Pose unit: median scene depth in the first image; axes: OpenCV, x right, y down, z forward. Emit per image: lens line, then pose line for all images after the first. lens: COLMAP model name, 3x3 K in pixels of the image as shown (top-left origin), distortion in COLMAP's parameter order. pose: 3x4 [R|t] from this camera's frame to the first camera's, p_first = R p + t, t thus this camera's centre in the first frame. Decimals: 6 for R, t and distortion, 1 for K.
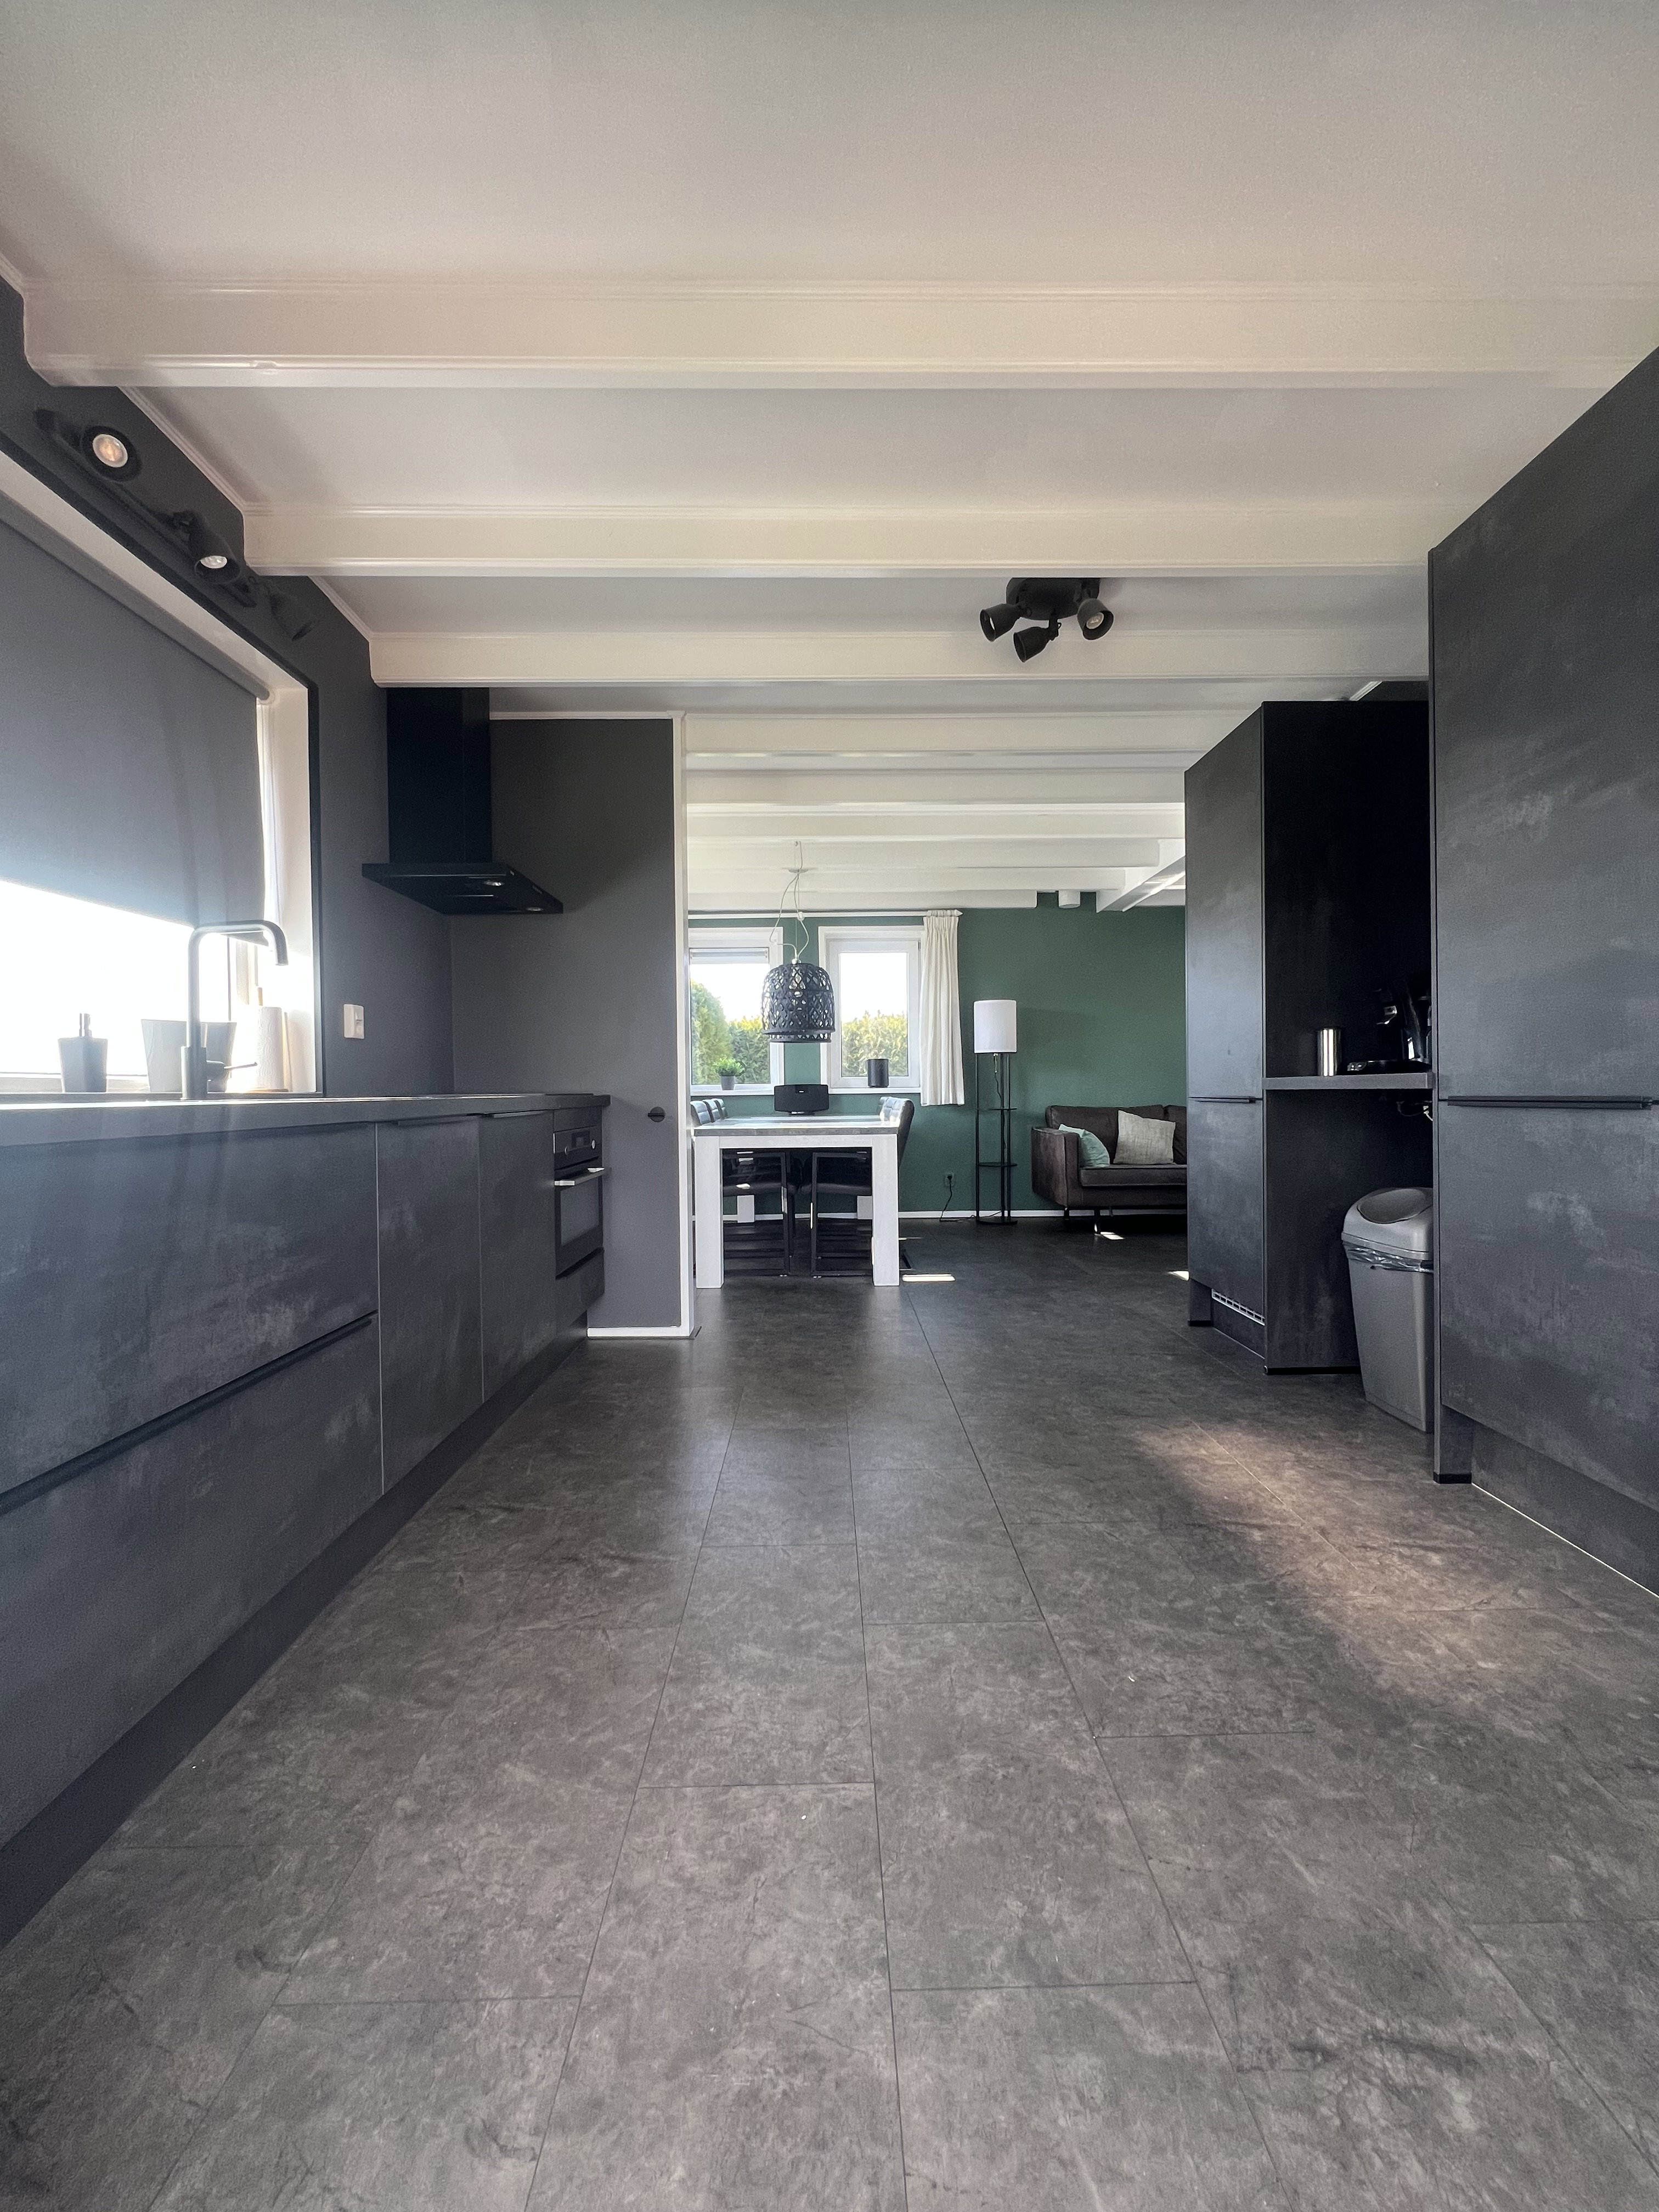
lens RADIAL K [[879.5, 0, 829.5], [0, 879.5, 1106.0], [0, 0, 1]] dist [-0.000066, 0.000107]
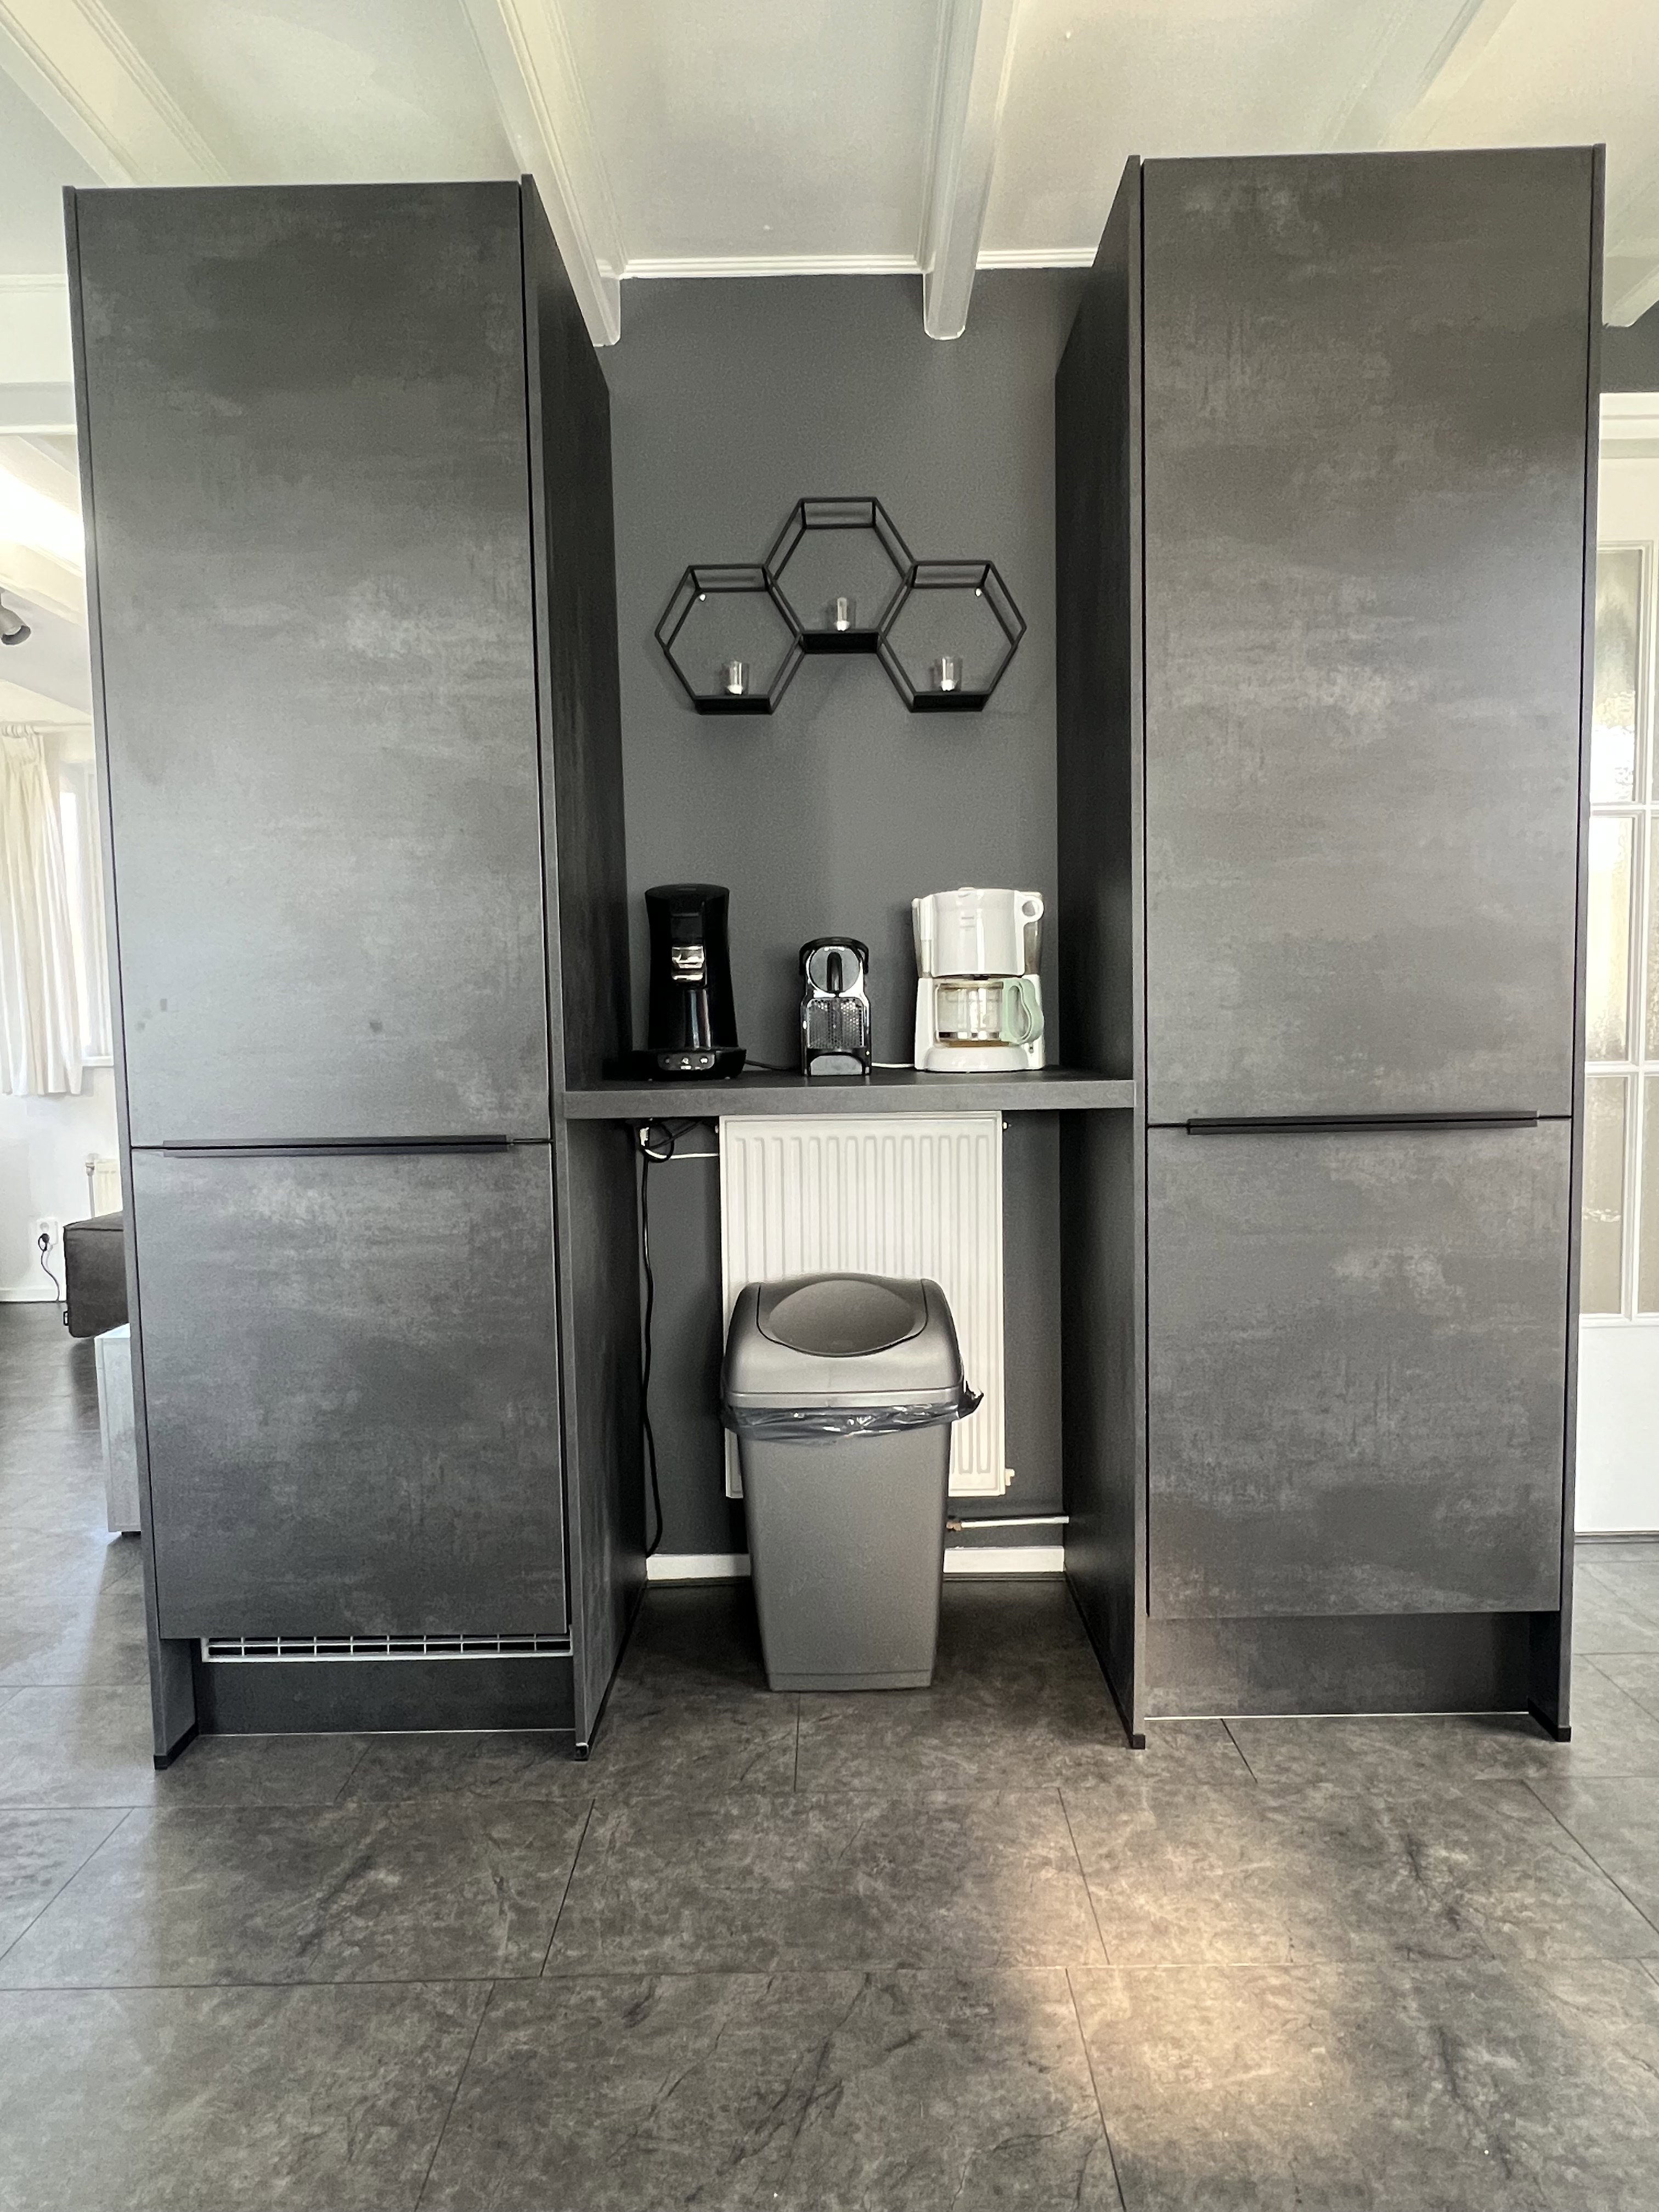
lens RADIAL K [[1239.7, 0, 829.5], [0, 1239.7, 1106.0], [0, 0, 1]] dist [-0.002038, 0.000182]
pose [[0.006786, -0.052910, 0.998576, -0.169851], [0.034472, 0.998018, 0.052646, -0.082247], [-0.999383, 0.034065, 0.008596, 1.379354]]
